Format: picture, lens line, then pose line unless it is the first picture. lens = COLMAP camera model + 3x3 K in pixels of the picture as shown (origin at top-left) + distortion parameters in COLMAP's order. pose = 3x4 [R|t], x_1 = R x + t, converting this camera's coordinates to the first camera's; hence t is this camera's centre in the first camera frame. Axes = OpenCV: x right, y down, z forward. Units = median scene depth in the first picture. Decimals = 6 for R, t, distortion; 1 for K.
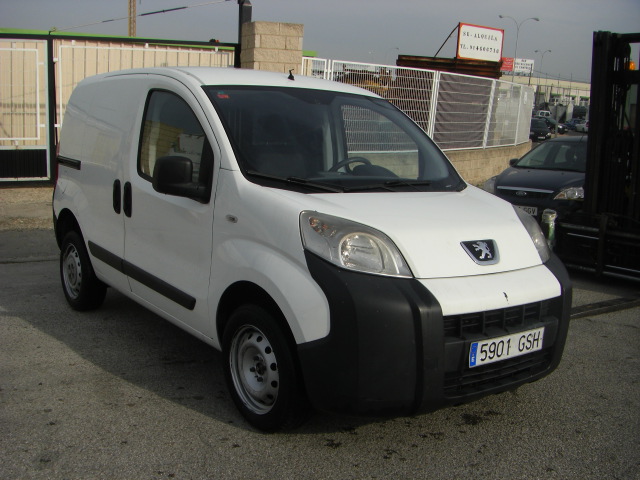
lens RADIAL K [[728.5, 0, 318.5], [0, 728.5, 286.9], [0, 0, 1]] dist [-0.173605, 0.018046]
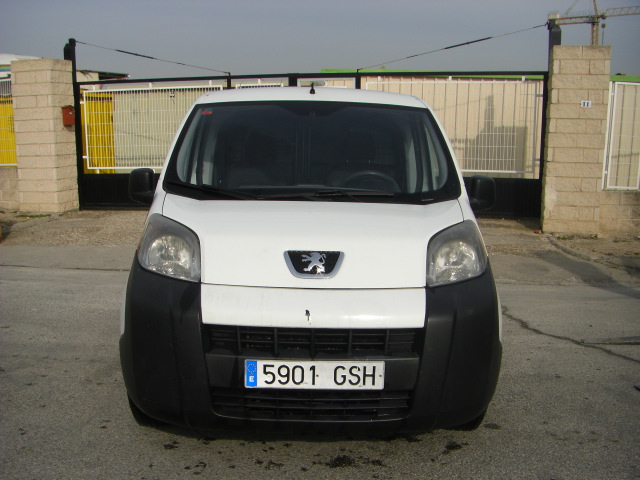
lens RADIAL K [[727.7, 0, 320.2], [0, 727.7, 281.9], [0, 0, 1]] dist [-0.141066, 0.018157]
pose [[0.805681, 0.071494, -0.588020, 0.726510], [-0.110734, 0.993368, -0.030945, -0.000679], [0.581908, 0.090046, 0.808254, 0.282929]]
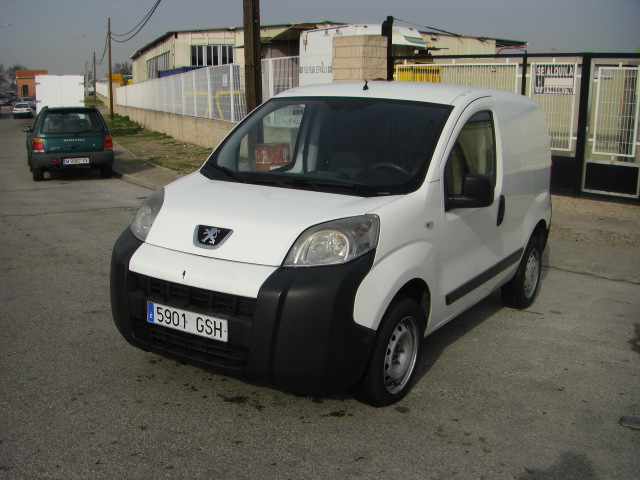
lens RADIAL K [[748.8, 0, 319.8], [0, 748.8, 288.0], [0, 0, 1]] dist [-0.177316, -0.006656]
pose [[0.347553, 0.194292, -0.917310, 1.308749], [-0.229424, 0.966182, 0.117719, -0.141605], [0.909160, 0.169539, 0.380374, 0.702697]]
